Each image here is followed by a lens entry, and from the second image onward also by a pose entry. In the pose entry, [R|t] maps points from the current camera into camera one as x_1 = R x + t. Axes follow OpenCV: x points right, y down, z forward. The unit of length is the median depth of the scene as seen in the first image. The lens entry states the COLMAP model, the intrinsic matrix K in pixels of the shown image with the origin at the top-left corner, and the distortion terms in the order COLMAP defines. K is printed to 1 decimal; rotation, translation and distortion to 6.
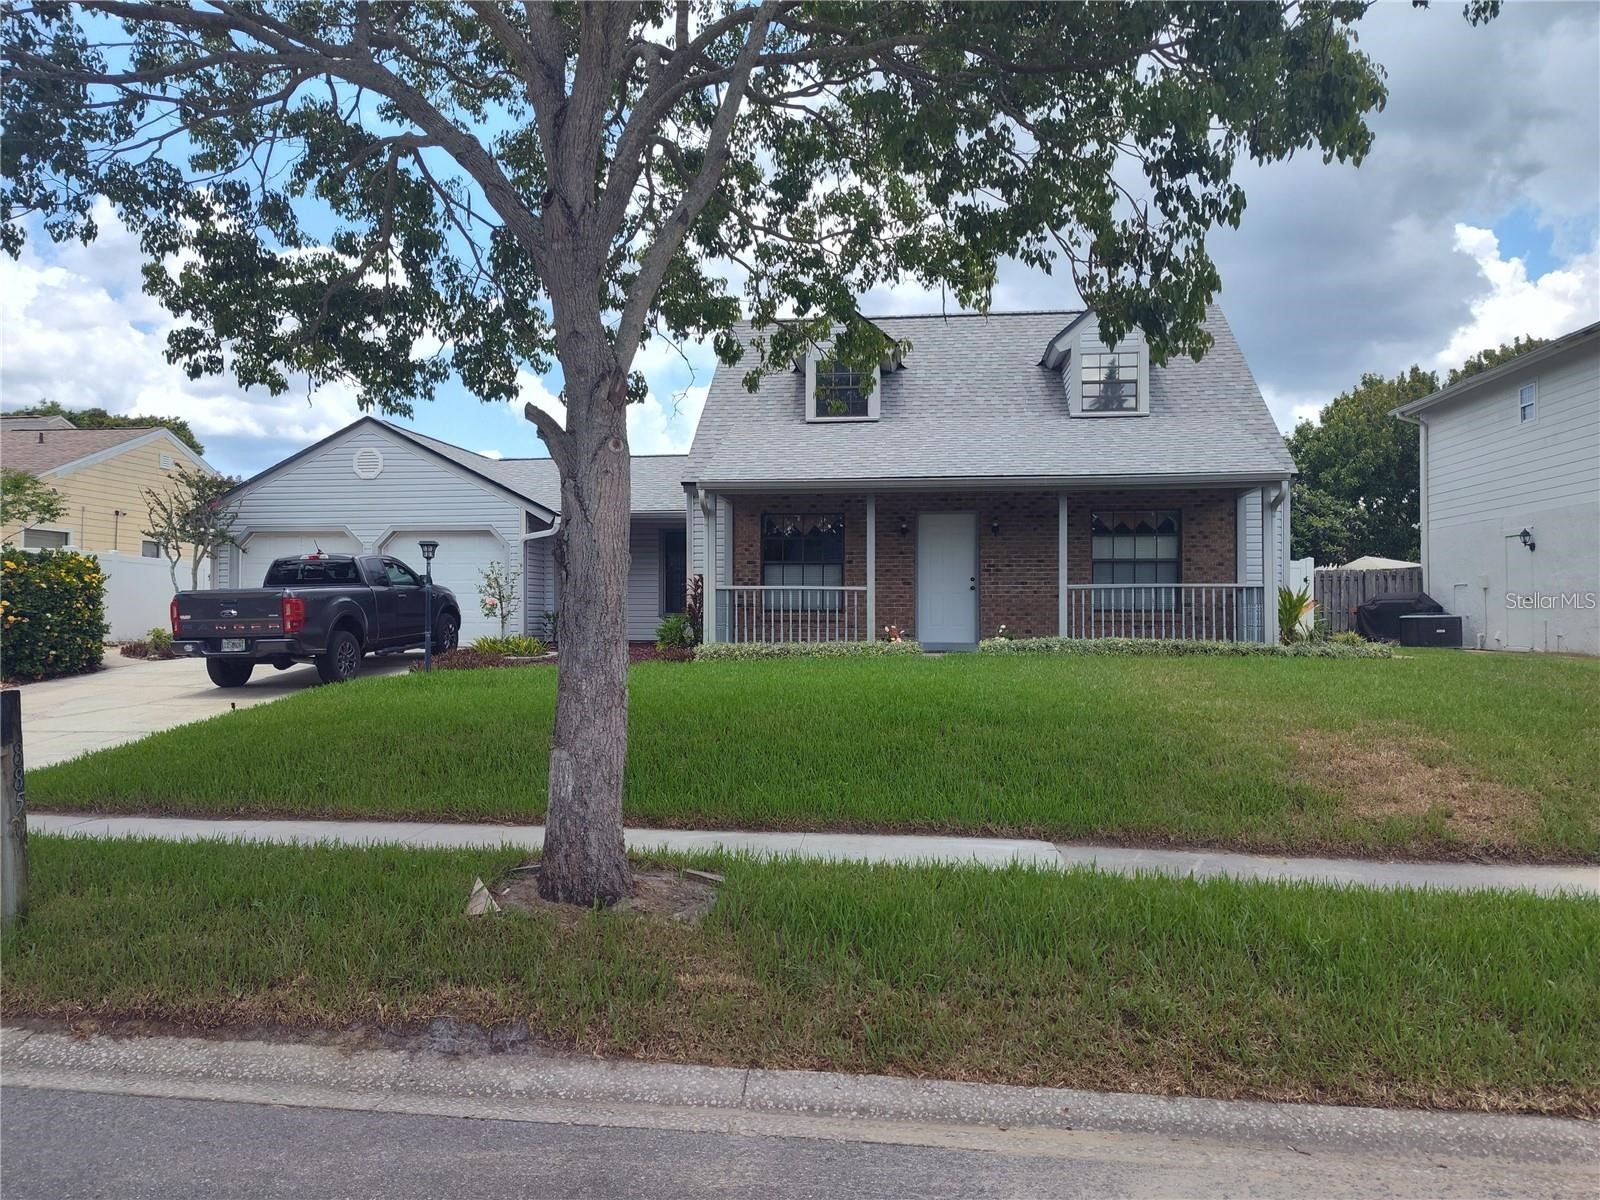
lens RADIAL K [[1102.0, 0, 793.0], [0, 1102.0, 606.3], [0, 0, 1]] dist [0.045615, -0.048458]
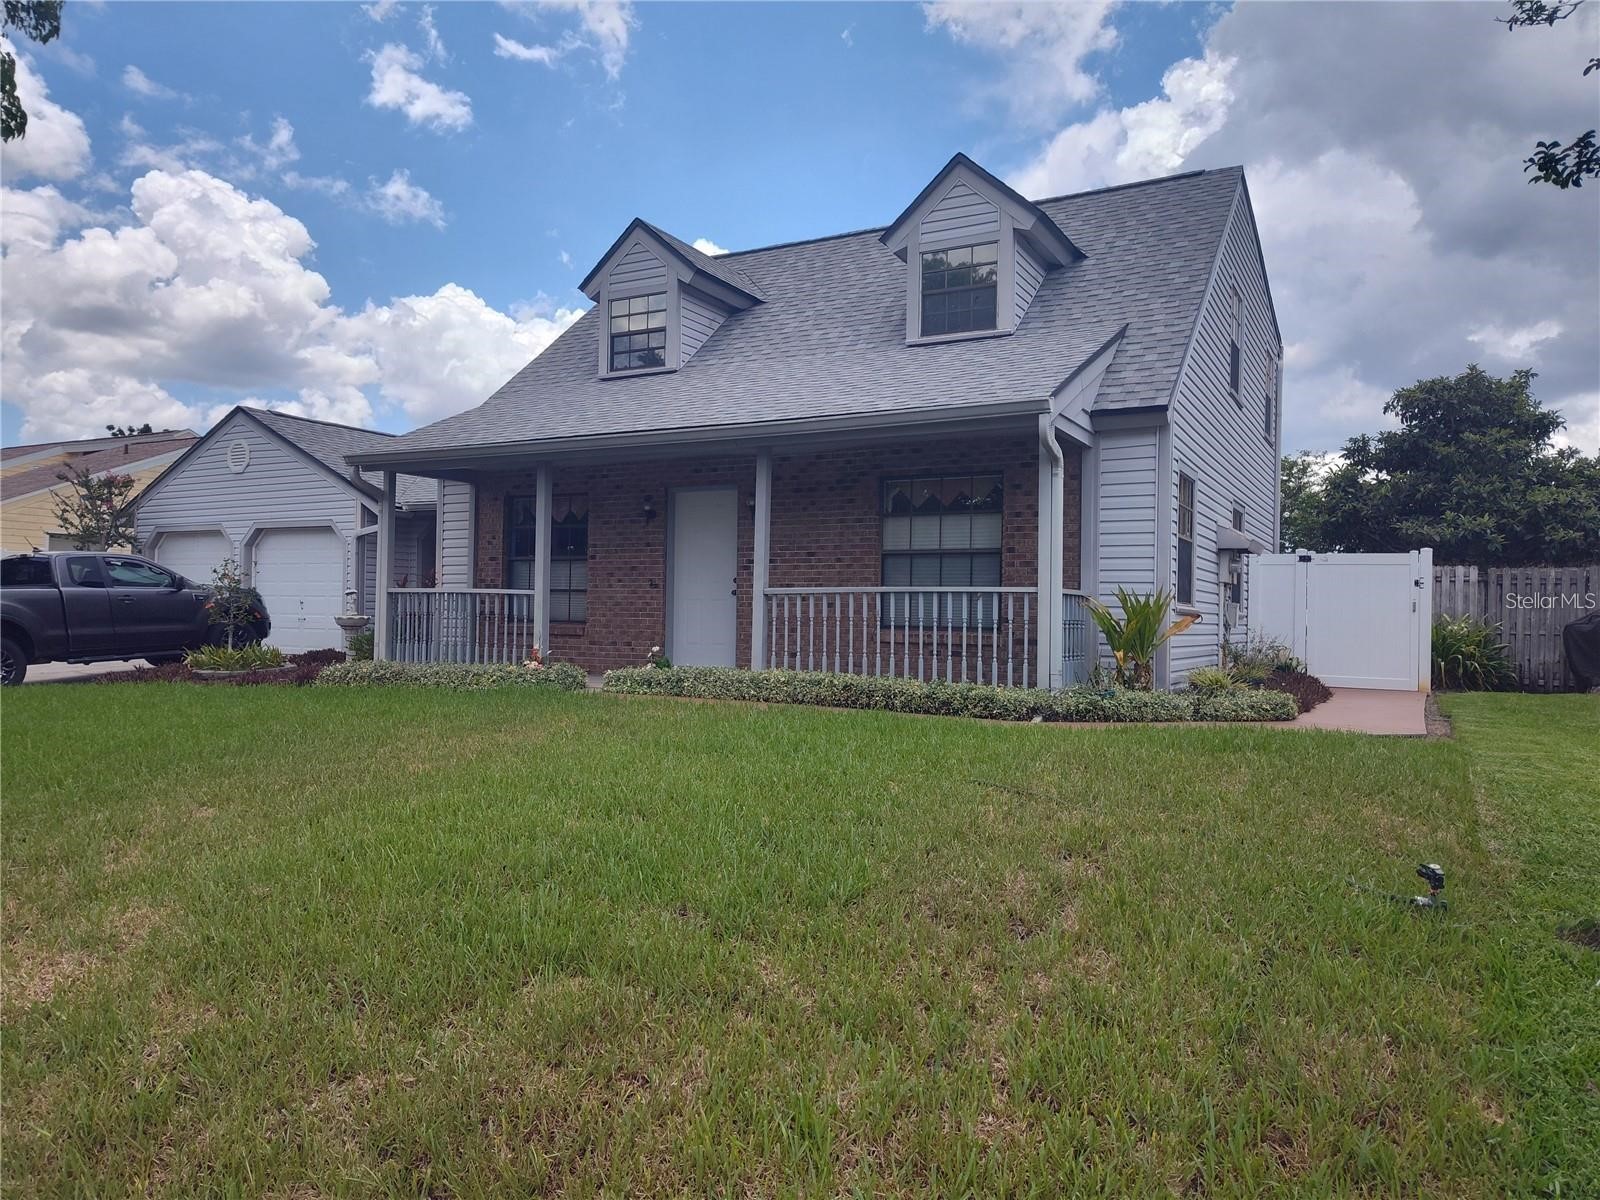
lens RADIAL K [[1102.0, 0, 793.0], [0, 1102.0, 606.3], [0, 0, 1]] dist [0.045615, -0.048458]
pose [[0.936481, 0.008278, -0.350621, 0.445085], [-0.010306, 0.999939, -0.003919, -0.005244], [0.350567, 0.007283, 0.936509, 0.341126]]
